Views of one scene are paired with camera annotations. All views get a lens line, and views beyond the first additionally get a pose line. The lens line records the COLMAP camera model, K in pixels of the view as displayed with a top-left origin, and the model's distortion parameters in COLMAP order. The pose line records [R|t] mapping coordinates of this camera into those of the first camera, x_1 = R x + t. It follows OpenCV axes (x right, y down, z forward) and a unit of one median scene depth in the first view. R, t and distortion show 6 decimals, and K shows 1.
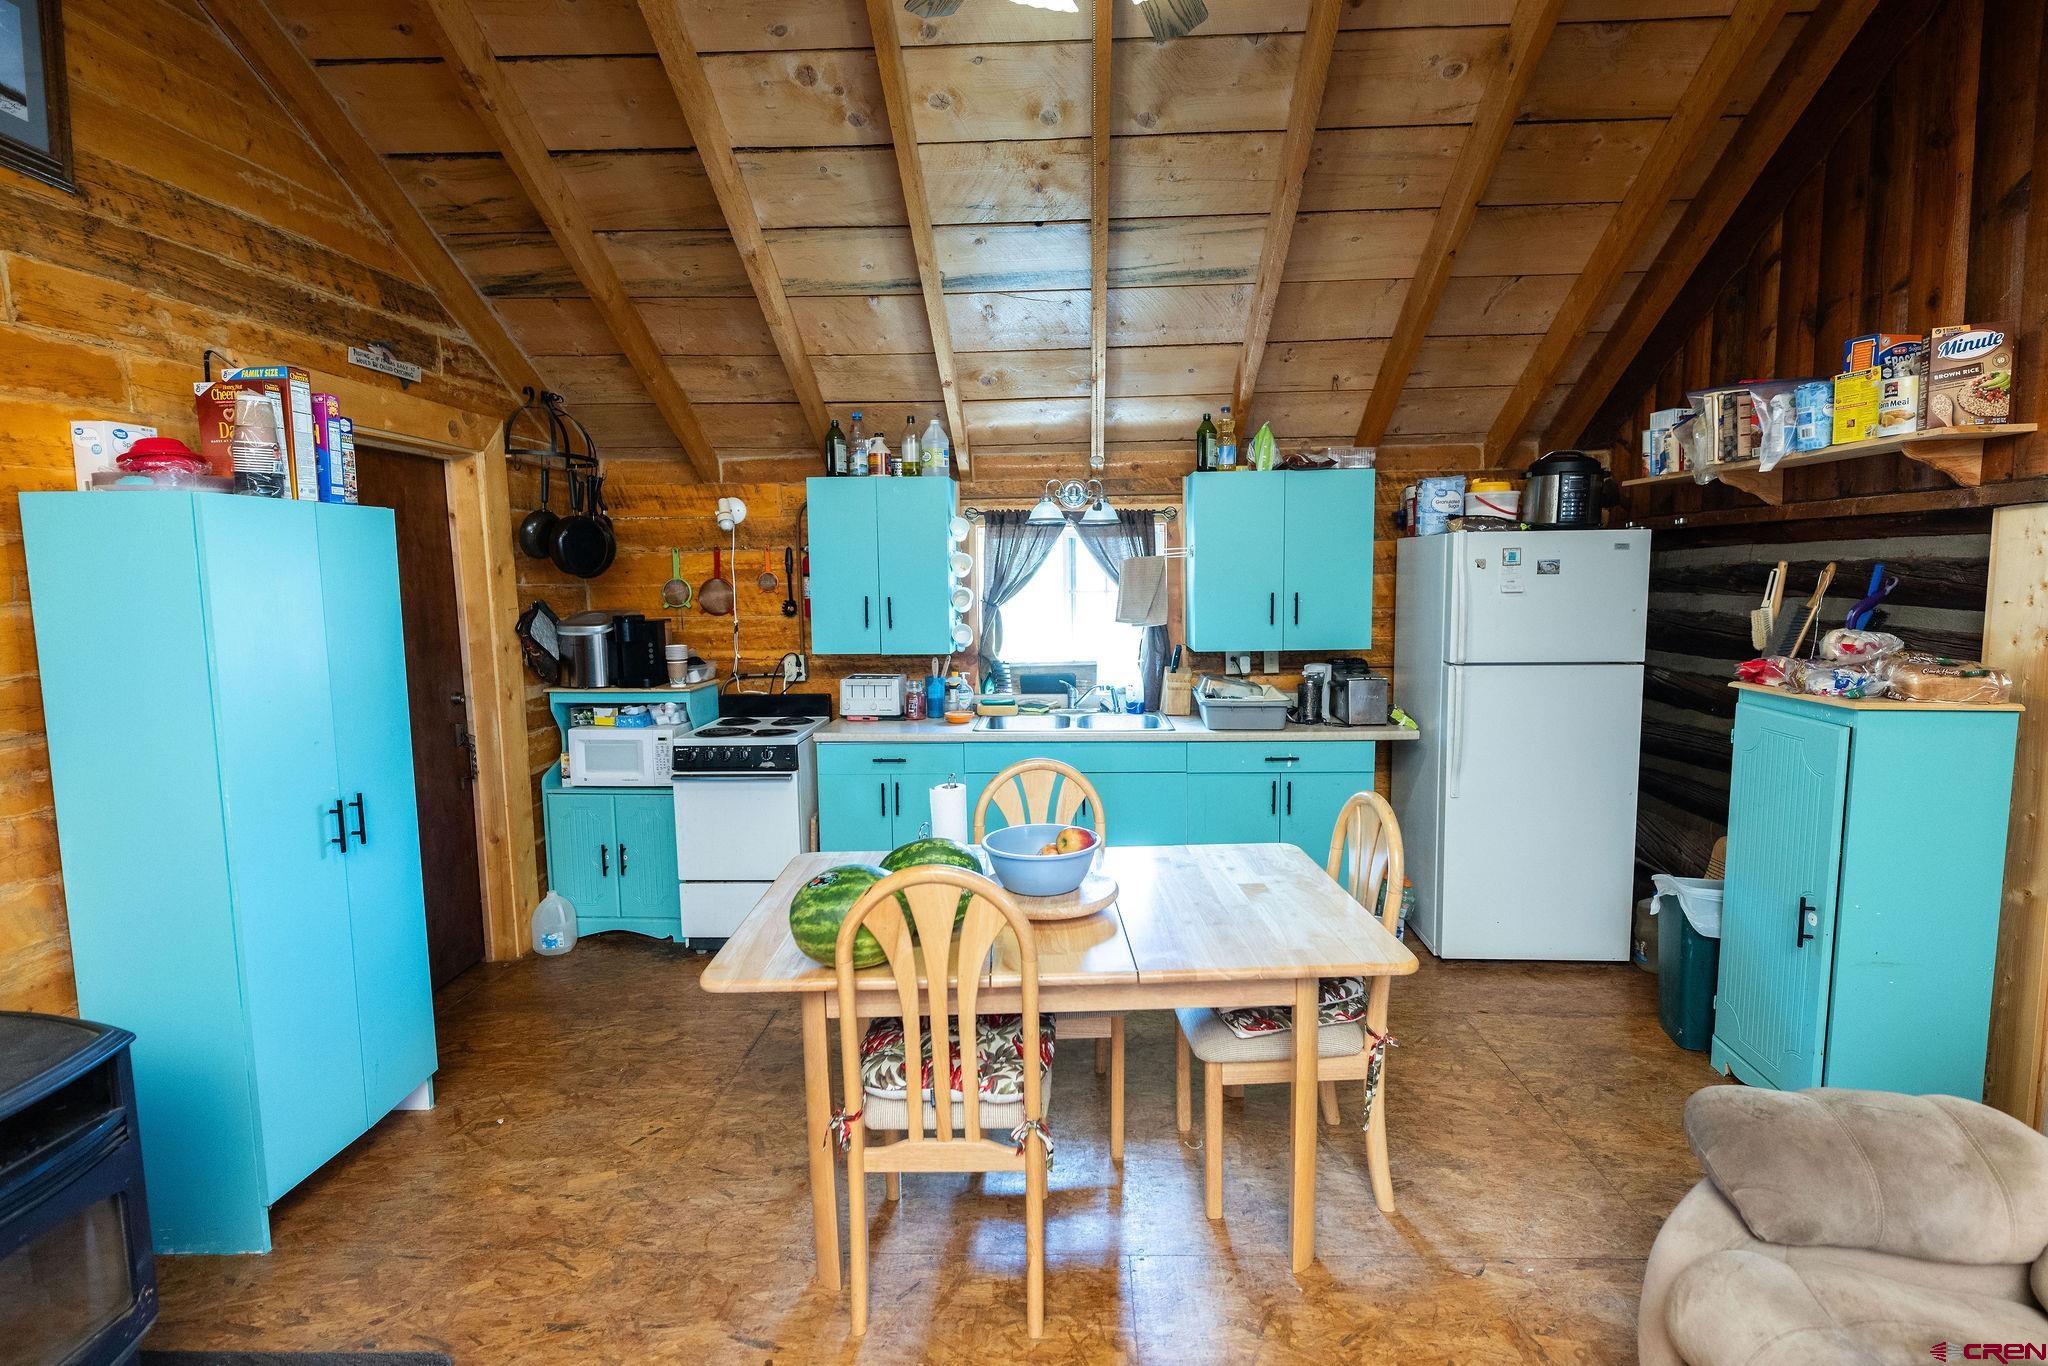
lens RADIAL K [[943.8, 0, 1047.1], [0, 943.8, 664.2], [0, 0, 1]] dist [0.001956, -0.000575]
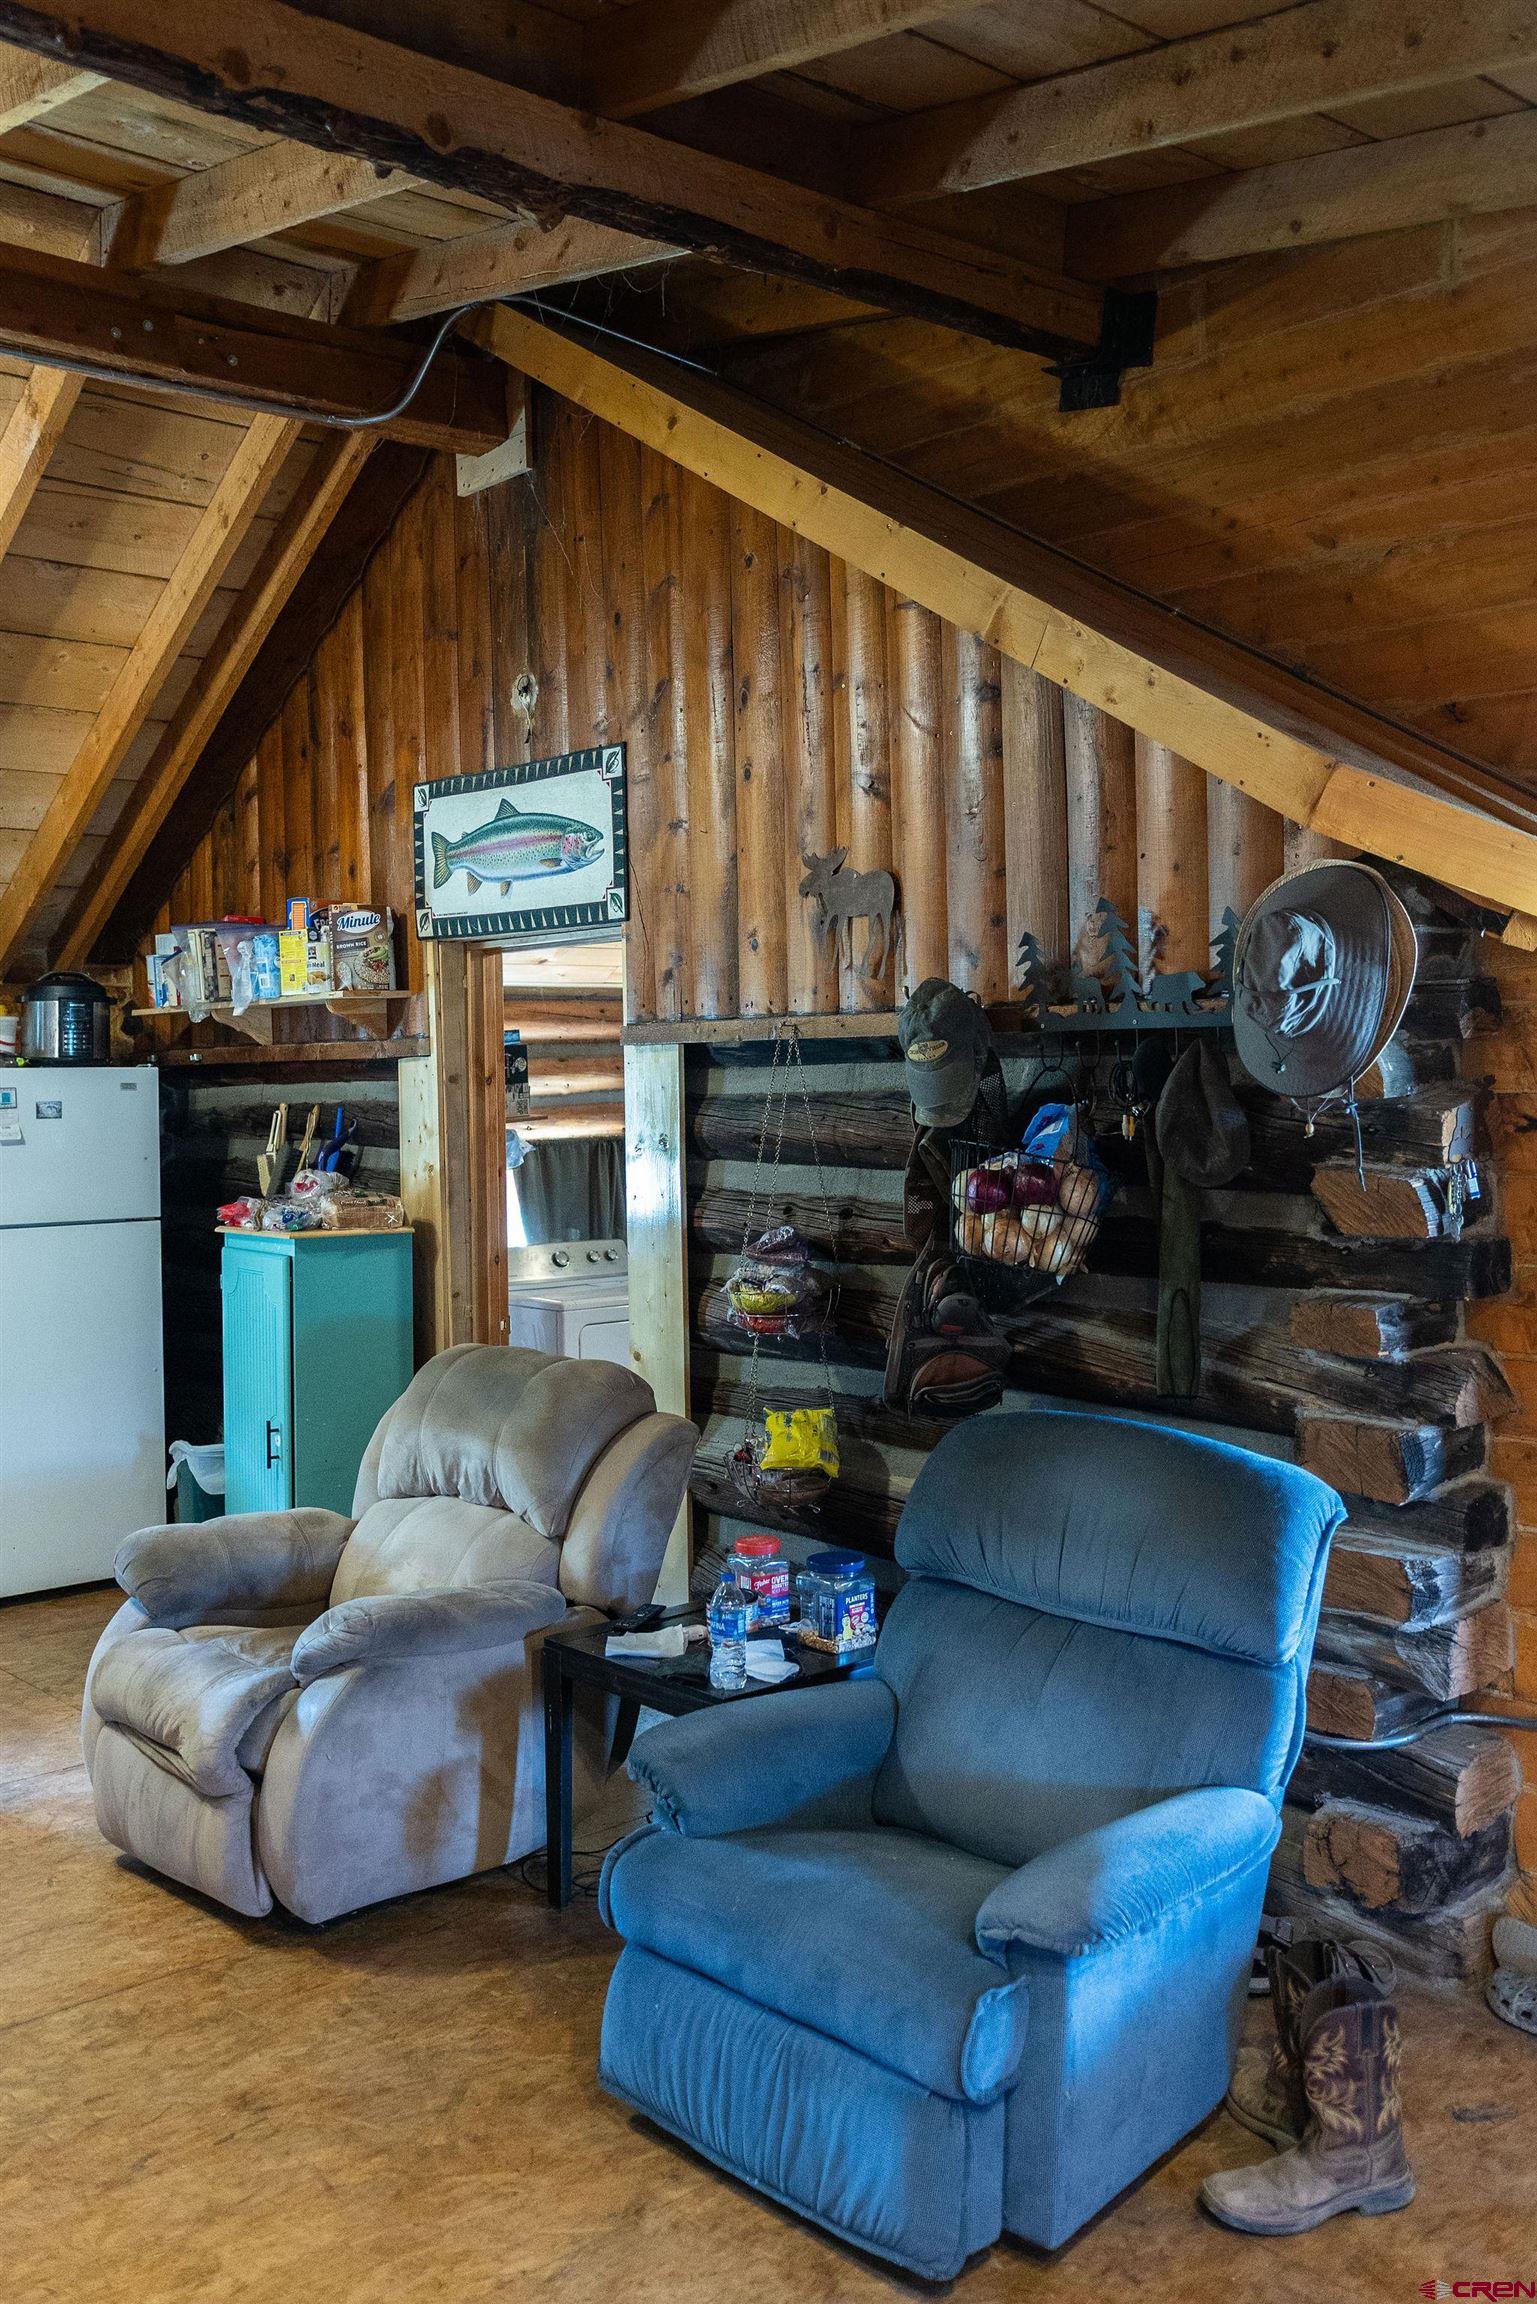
lens RADIAL K [[1980.8, 0, 765.0], [0, 1980.8, 1129.7], [0, 0, 1]] dist [0.004162, 0.000548]
pose [[0.719505, -0.012950, 0.694366, -0.249306], [0.071583, 0.995884, -0.055601, 0.061304], [-0.690788, 0.089710, 0.717470, -0.740152]]
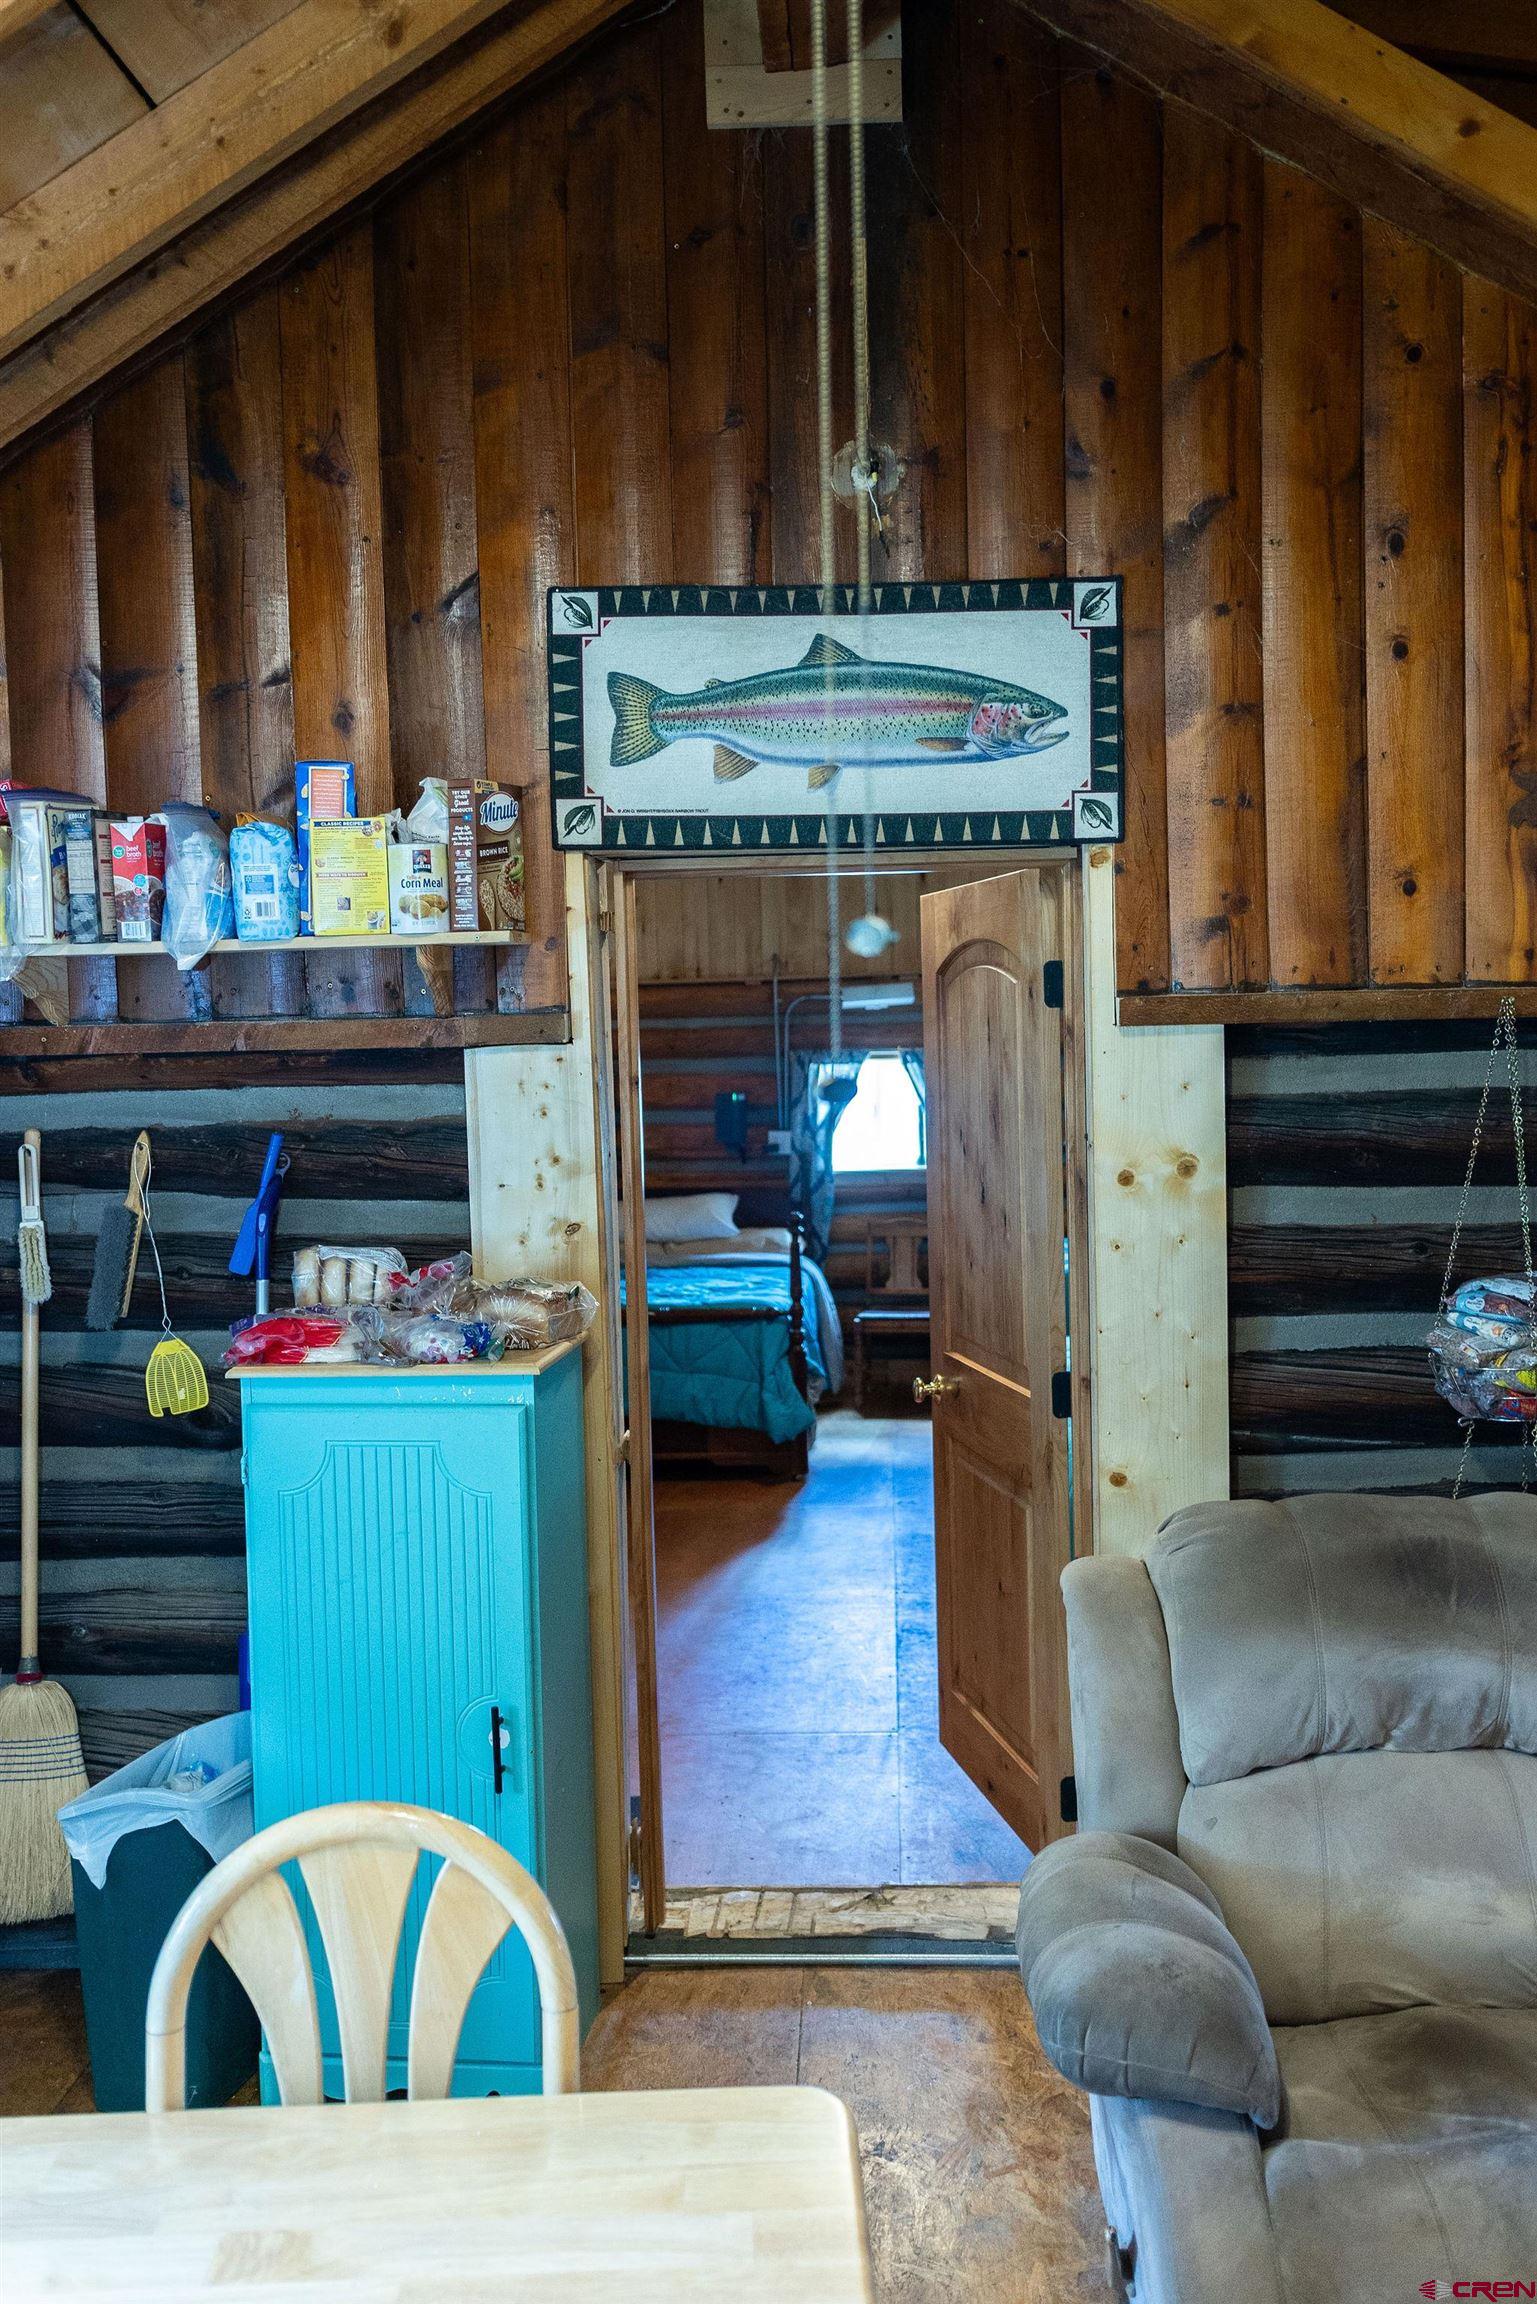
lens RADIAL K [[1980.8, 0, 765.0], [0, 1980.8, 1129.7], [0, 0, 1]] dist [0.004162, 0.000548]
pose [[0.016728, -0.035645, 0.999225, -0.303705], [0.118424, 0.992401, 0.033419, -0.094577], [-0.992822, 0.117773, 0.020822, 0.556776]]
